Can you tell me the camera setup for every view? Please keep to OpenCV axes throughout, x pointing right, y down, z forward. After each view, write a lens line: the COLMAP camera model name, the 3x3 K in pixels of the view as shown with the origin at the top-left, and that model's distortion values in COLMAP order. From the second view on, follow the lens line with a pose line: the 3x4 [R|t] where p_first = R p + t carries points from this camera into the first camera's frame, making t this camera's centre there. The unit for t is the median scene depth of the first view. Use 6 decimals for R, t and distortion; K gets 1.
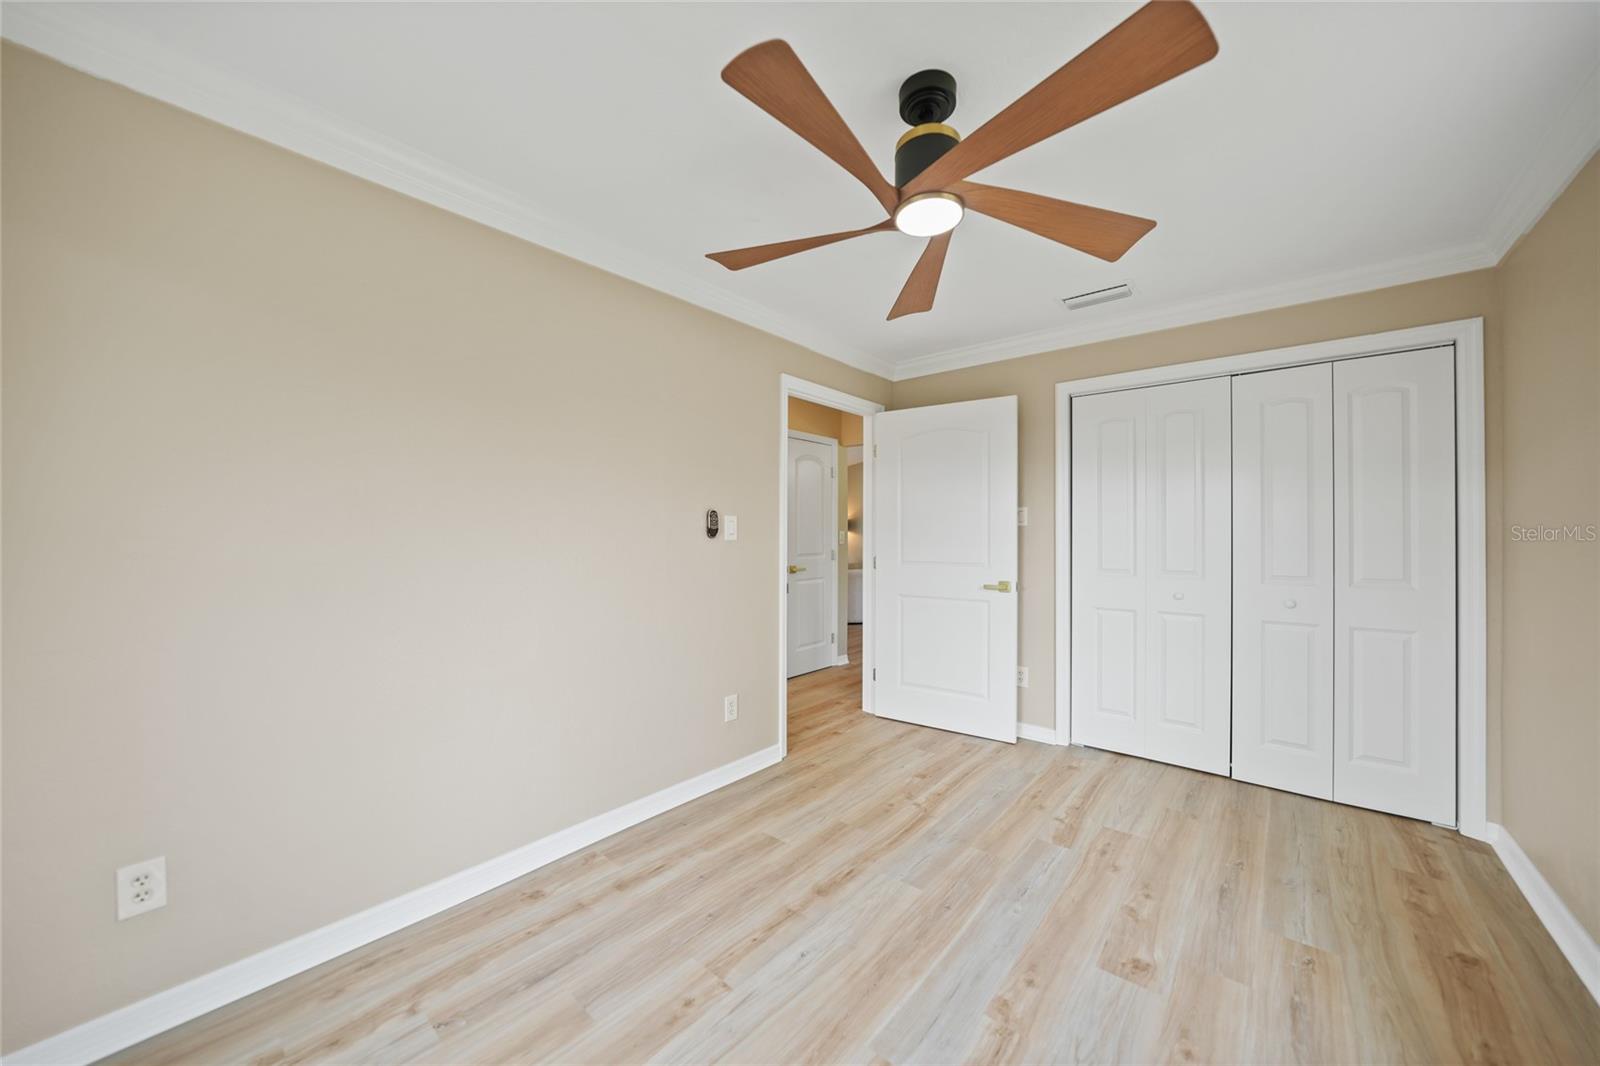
lens RADIAL K [[564.2, 0, 802.5], [0, 564.2, 528.9], [0, 0, 1]] dist [-0.031229, 0.006551]
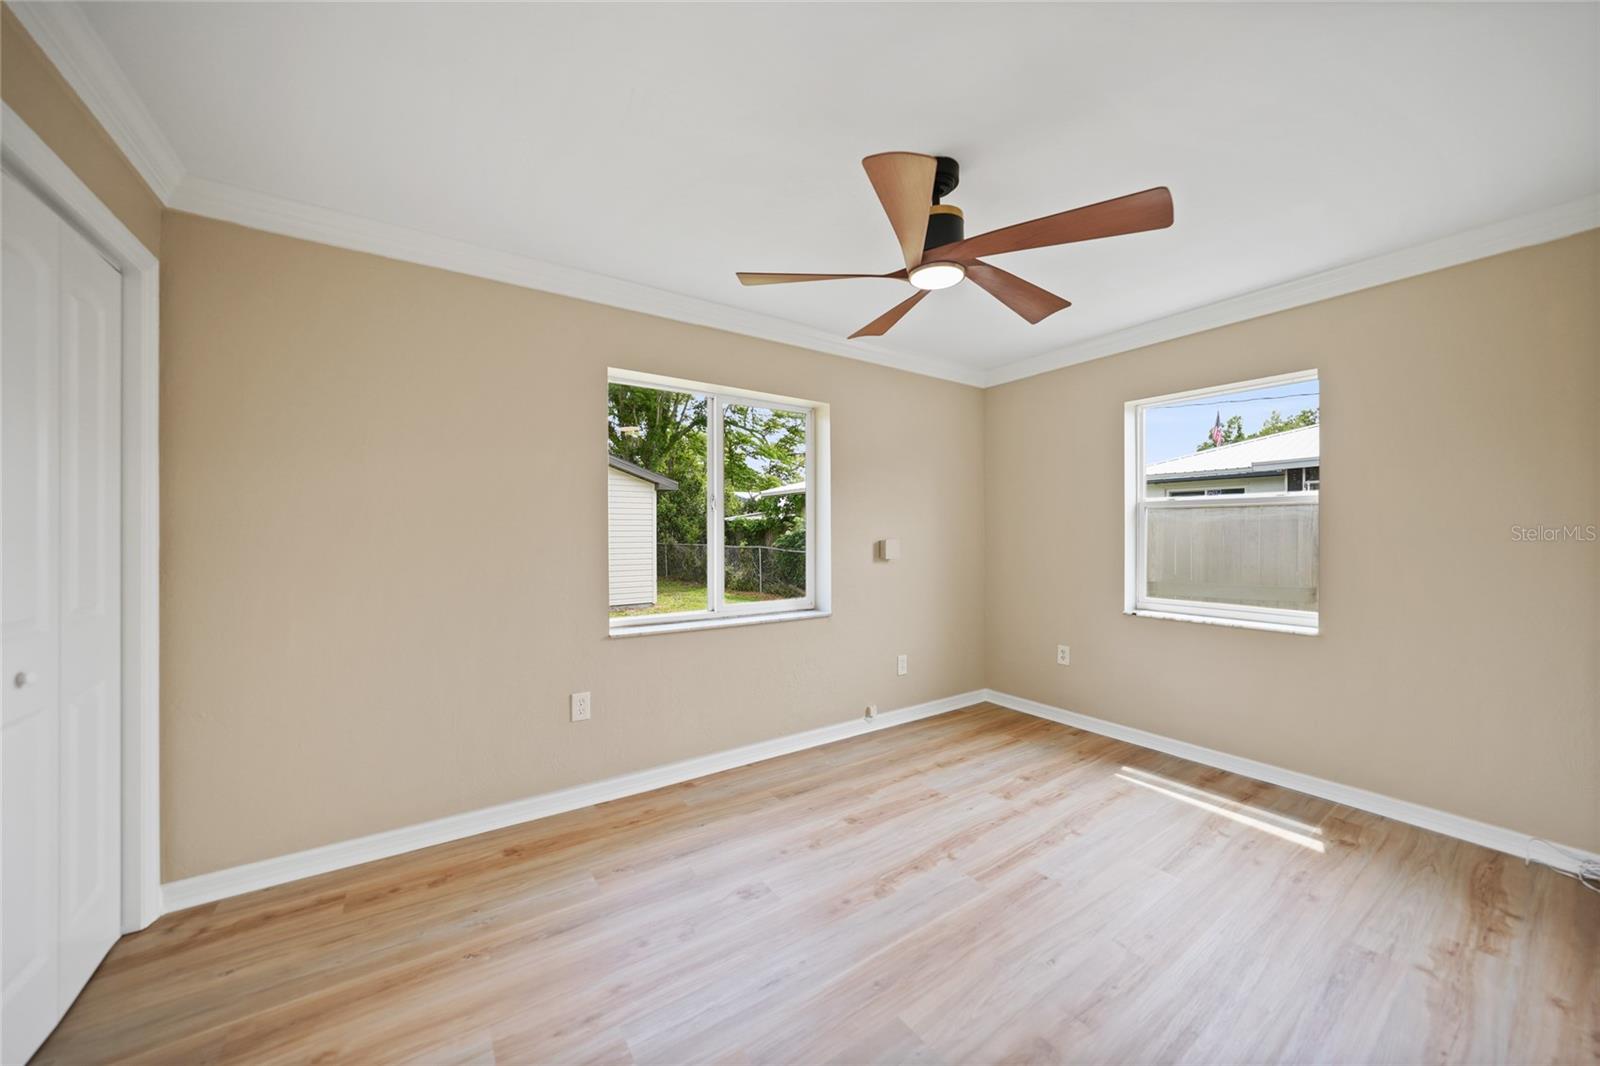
lens RADIAL K [[564.2, 0, 802.5], [0, 564.2, 528.9], [0, 0, 1]] dist [-0.031229, 0.006551]
pose [[-0.965009, 0.002577, 0.262204, 0.165268], [-0.000516, 0.999931, -0.011727, 0.014729], [-0.262216, -0.011452, -0.964941, 2.010646]]
